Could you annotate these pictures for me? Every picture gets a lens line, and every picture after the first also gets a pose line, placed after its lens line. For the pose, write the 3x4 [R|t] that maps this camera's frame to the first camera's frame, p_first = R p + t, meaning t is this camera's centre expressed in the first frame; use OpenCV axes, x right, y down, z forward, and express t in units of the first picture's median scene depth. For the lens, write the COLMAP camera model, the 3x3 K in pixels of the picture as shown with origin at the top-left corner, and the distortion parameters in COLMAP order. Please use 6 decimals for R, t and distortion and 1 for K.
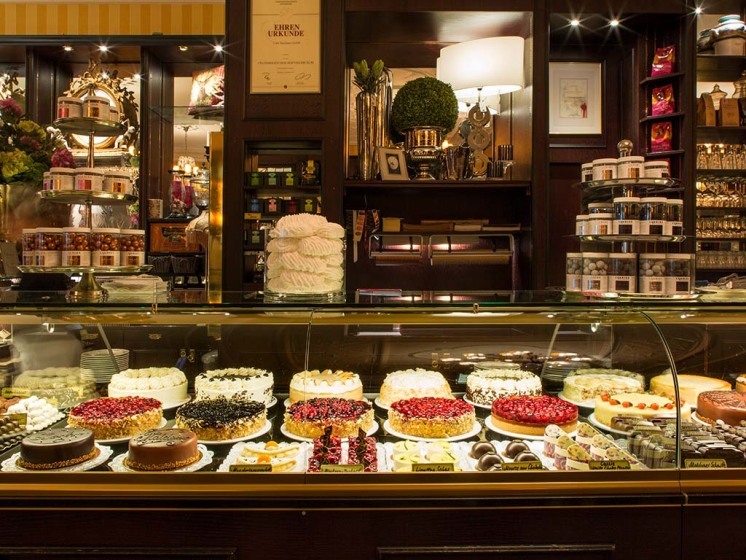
lens RADIAL K [[546.1, 0, 373.0], [0, 546.1, 280.0], [0, 0, 1]] dist [-0.032102, 0.008312]
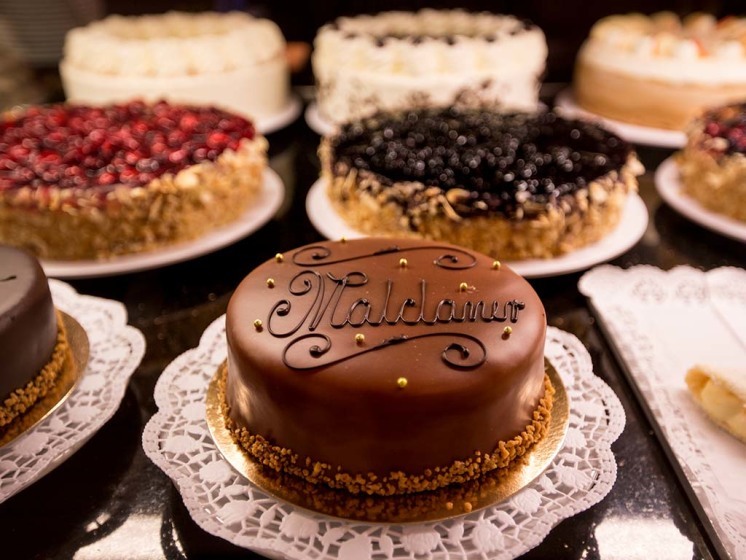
lens RADIAL K [[780.5, 0, 373.0], [0, 780.5, 280.0], [0, 0, 1]] dist [-0.005029, -0.008921]
pose [[0.997628, 0.012341, -0.067727, -0.281471], [0.017394, 0.906692, 0.421435, 0.122610], [0.066608, -0.421613, 0.904326, 0.560175]]
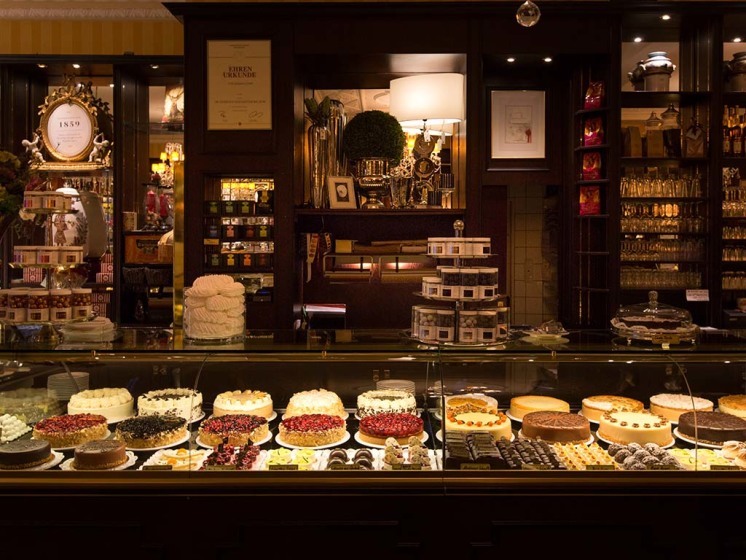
lens RADIAL K [[583.2, 0, 373.0], [0, 583.2, 280.0], [0, 0, 1]] dist [0.003012, -0.005565]
pose [[0.999970, 0.001171, -0.007637, 0.247697], [-0.001082, 0.999931, 0.011732, -0.118406], [0.007650, -0.011723, 0.999902, -0.372869]]
